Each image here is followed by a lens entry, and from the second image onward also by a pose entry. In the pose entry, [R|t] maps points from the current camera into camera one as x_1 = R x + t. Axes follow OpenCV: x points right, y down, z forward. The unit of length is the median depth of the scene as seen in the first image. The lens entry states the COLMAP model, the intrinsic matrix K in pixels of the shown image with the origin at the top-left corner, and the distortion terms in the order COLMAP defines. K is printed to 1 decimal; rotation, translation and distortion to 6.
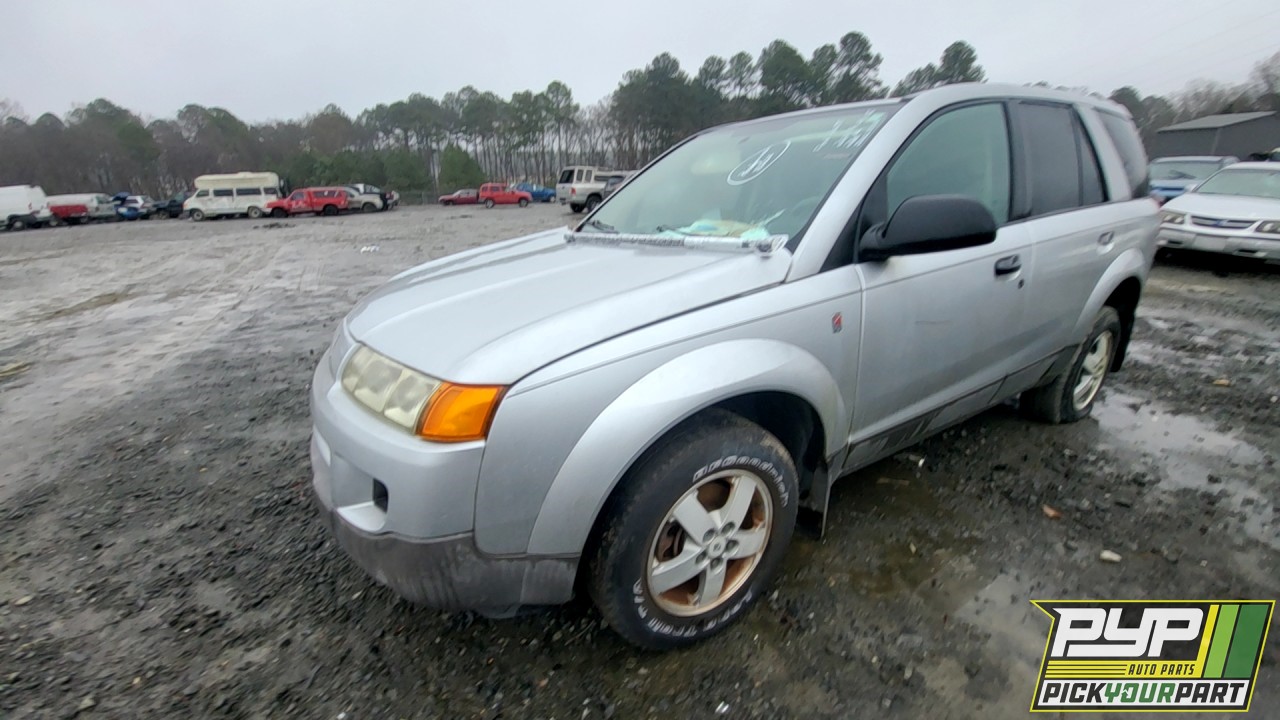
lens RADIAL K [[498.1, 0, 624.8], [0, 498.1, 360.2], [0, 0, 1]] dist [0.007100, -0.012211]
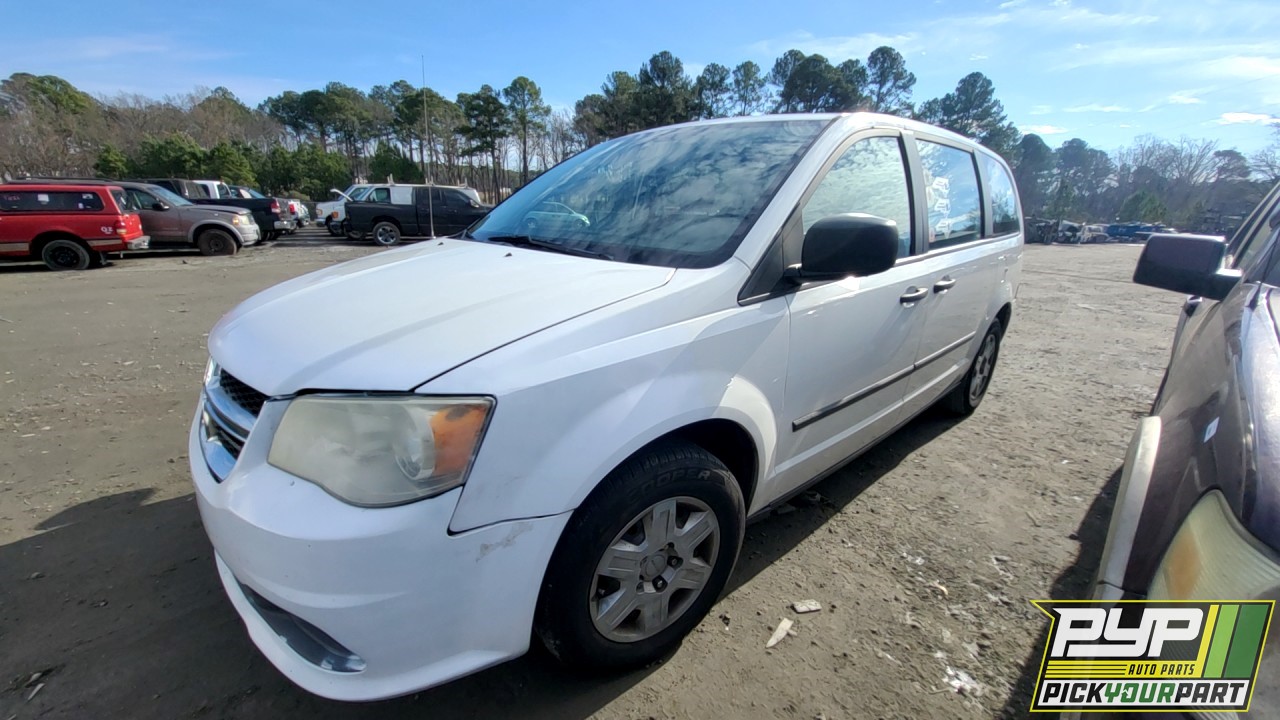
lens RADIAL K [[496.3, 0, 624.7], [0, 496.3, 367.6], [0, 0, 1]] dist [0.009348, -0.013640]
pose [[0.989839, 0.008904, 0.141912, -0.083331], [-0.004859, 0.999573, -0.028823, -0.063320], [-0.142108, 0.027840, 0.989460, 0.187191]]
